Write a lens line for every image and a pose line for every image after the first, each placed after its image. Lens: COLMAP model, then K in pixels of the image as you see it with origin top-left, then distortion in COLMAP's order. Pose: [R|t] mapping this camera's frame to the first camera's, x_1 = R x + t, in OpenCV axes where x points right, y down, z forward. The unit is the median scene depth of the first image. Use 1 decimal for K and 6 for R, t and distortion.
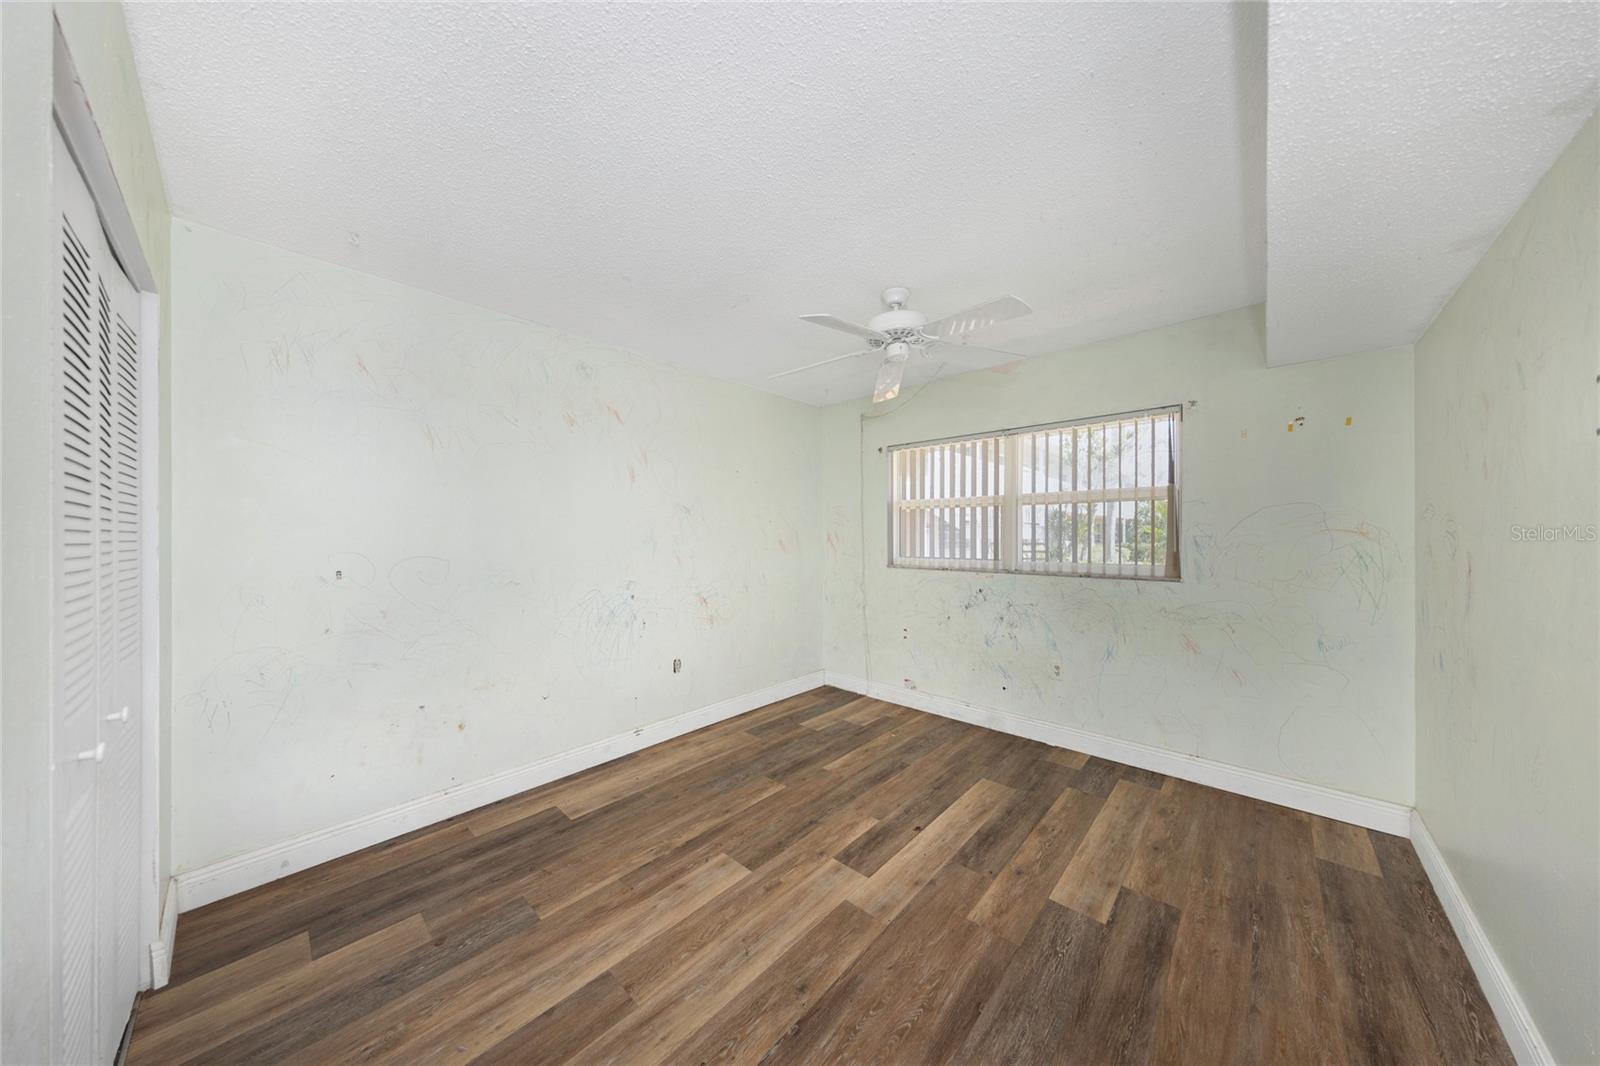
lens RADIAL K [[517.7, 0, 798.7], [0, 517.7, 518.6], [0, 0, 1]] dist [-0.000114, 0.000038]
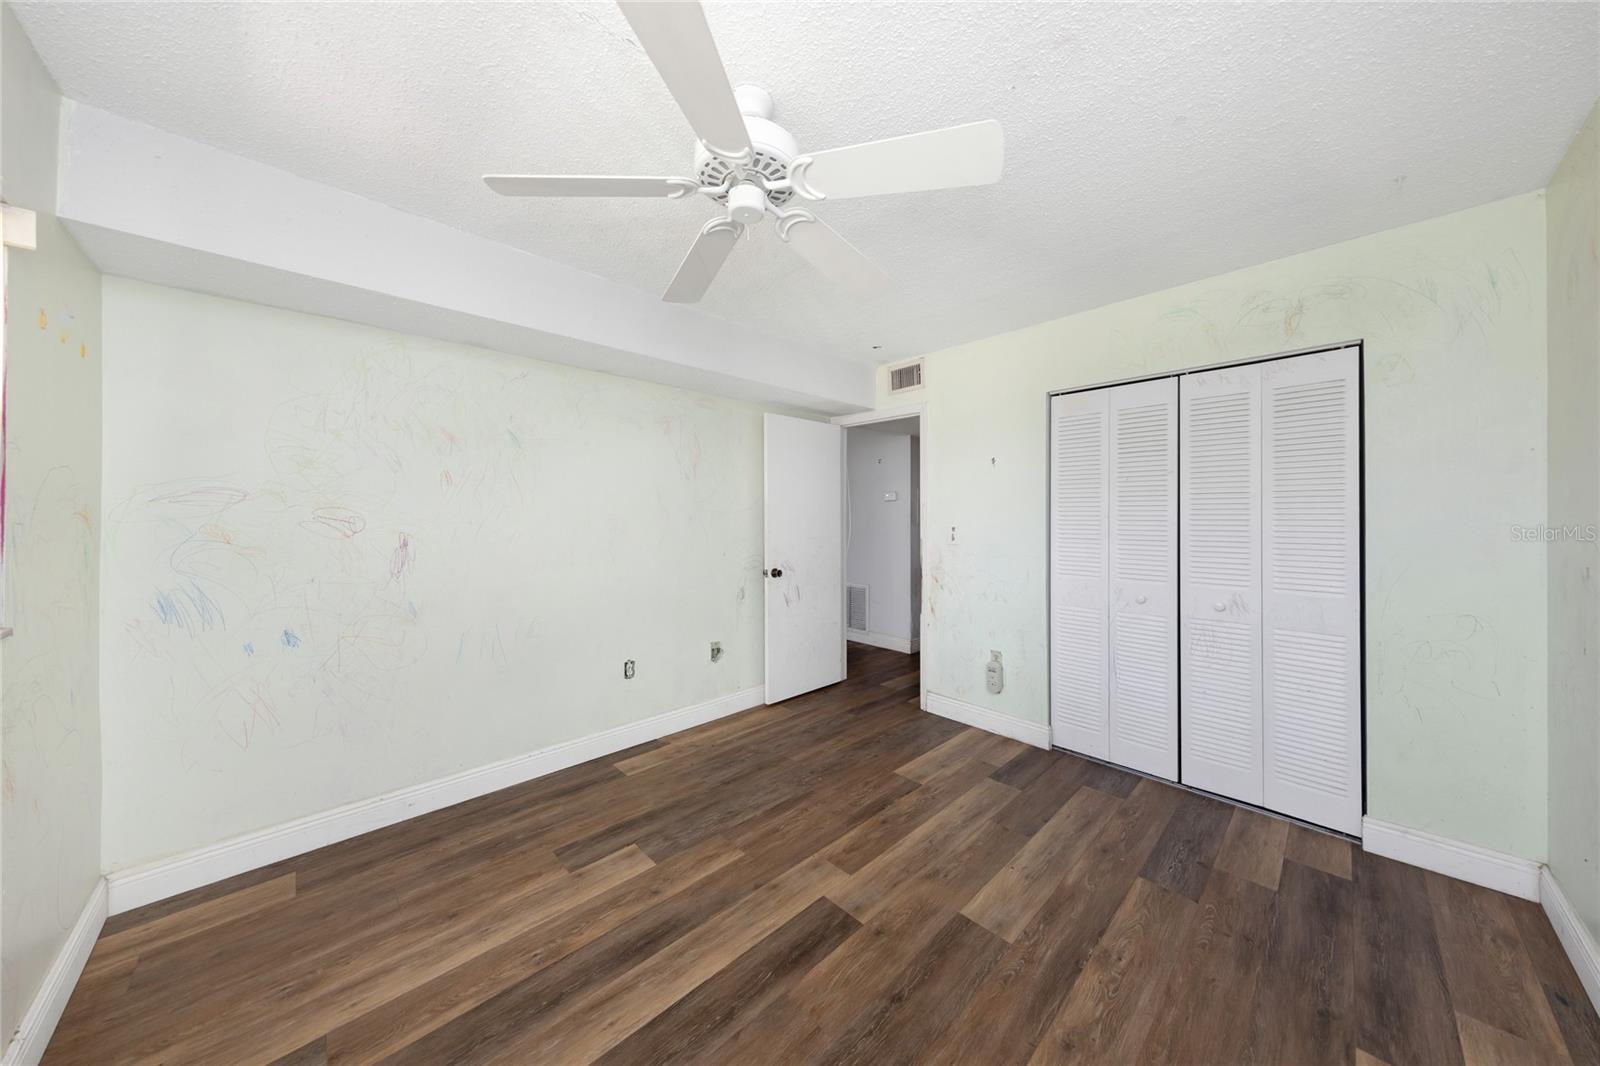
lens RADIAL K [[517.7, 0, 798.7], [0, 517.7, 518.6], [0, 0, 1]] dist [-0.000114, 0.000038]
pose [[-0.998274, 0.004847, 0.058534, 0.124346], [0.003076, 0.999536, -0.030304, 0.062977], [-0.058654, -0.030072, -0.997825, 1.957187]]
